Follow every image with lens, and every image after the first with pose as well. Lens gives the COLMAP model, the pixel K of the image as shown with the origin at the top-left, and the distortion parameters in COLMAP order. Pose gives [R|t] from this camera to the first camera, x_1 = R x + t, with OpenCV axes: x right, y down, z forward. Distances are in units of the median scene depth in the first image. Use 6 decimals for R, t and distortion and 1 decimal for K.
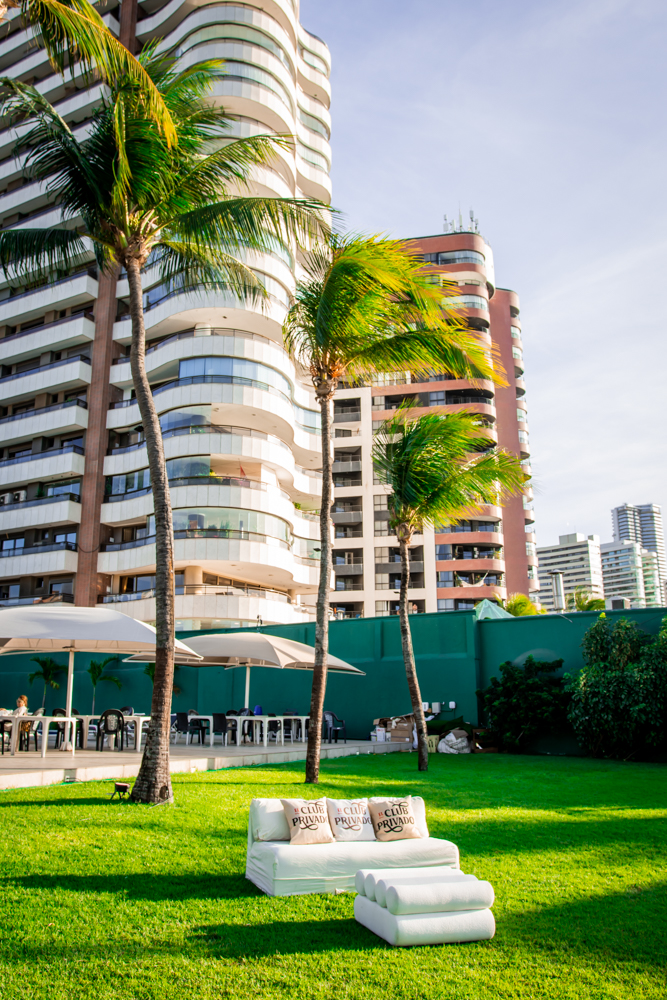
lens RADIAL K [[823.3, 0, 305.6], [0, 823.3, 500.1], [0, 0, 1]] dist [-0.067974, 0.019352]
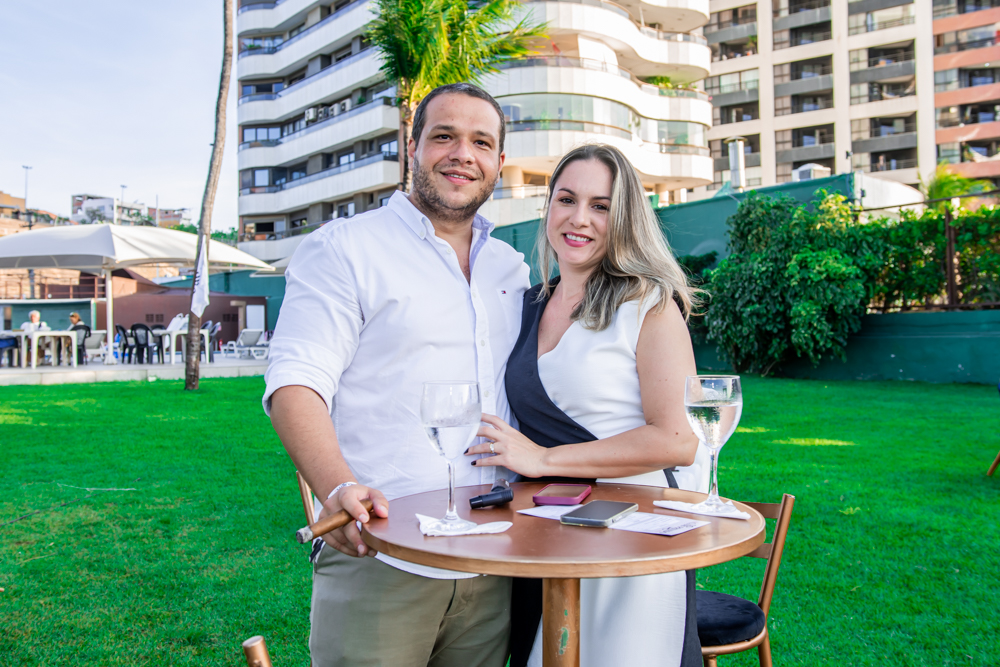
lens RADIAL K [[965.9, 0, 491.3], [0, 965.9, 311.9], [0, 0, 1]] dist [0.014903, 0.000000]
pose [[0.925550, -0.026762, -0.377679, 0.479663], [0.111818, 0.972327, 0.205125, 0.037509], [0.361738, -0.232085, 0.902930, 0.070644]]
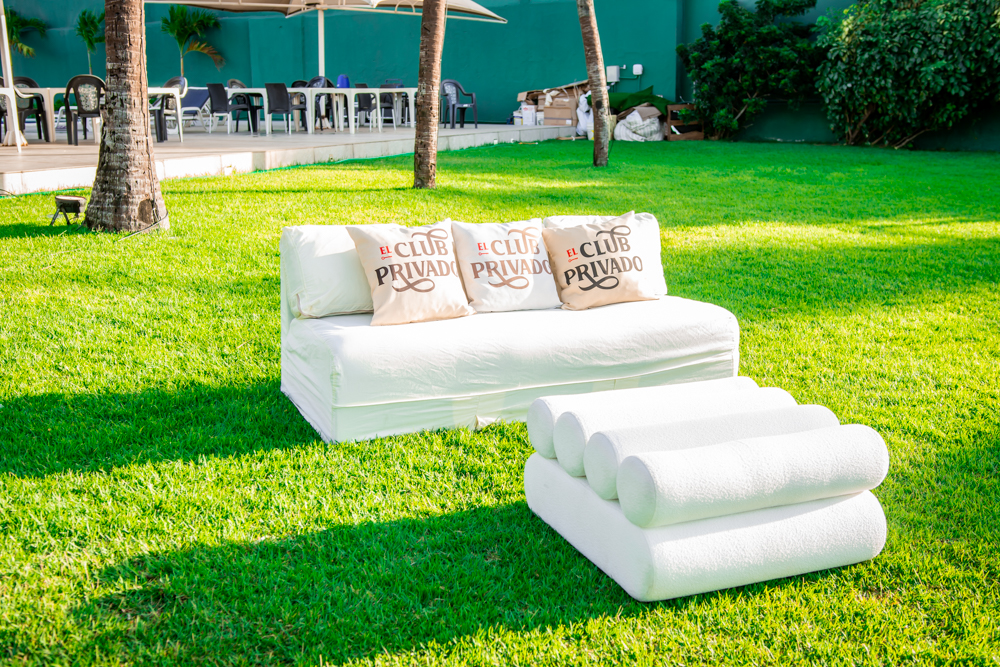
lens RADIAL K [[1107.5, 0, 499.6], [0, 1107.5, 308.7], [0, 0, 1]] dist [0.036410, 0.000000]
pose [[0.997311, -0.027111, 0.068089, 0.002813], [-0.004725, 0.903342, 0.428894, 0.047326], [-0.073135, -0.428062, 0.900785, 0.137734]]
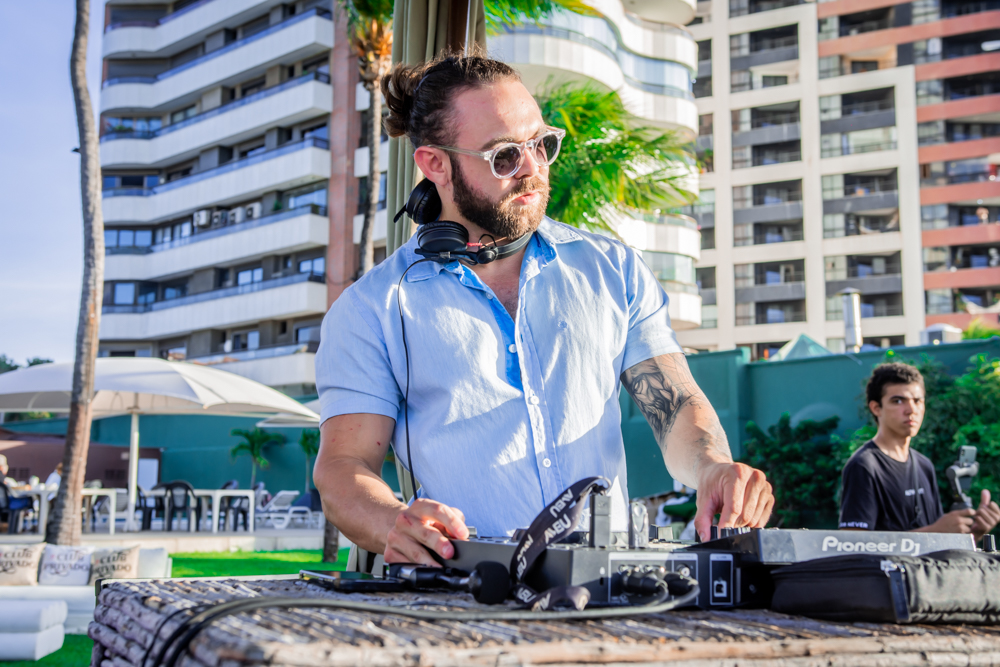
lens RADIAL K [[1252.6, 0, 495.7], [0, 1252.6, 314.1], [0, 0, 1]] dist [0.079832, 0.000000]
pose [[0.970371, -0.032229, -0.239459, 0.301291], [0.055558, 0.994270, 0.091321, -0.008764], [0.235143, -0.101919, 0.966602, -0.110198]]
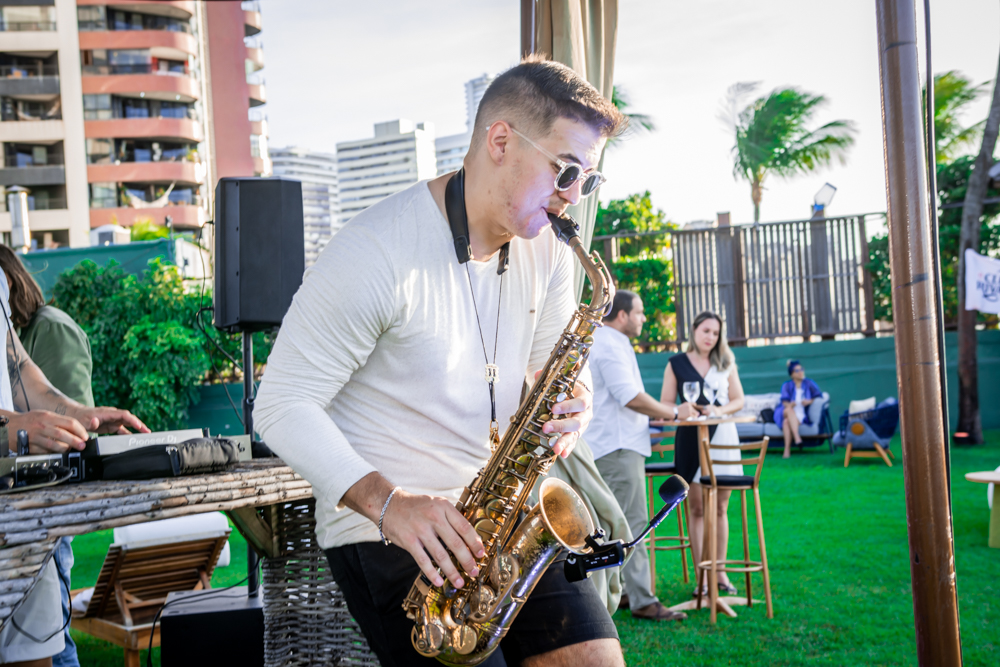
lens RADIAL K [[1317.5, 0, 505.6], [0, 1317.5, 308.1], [0, 0, 1]] dist [0.093630, 0.000000]
pose [[0.925036, -0.044729, 0.377237, 0.290270], [-0.025015, 0.983716, 0.177978, -0.022948], [-0.379055, -0.174073, 0.908854, -0.159933]]
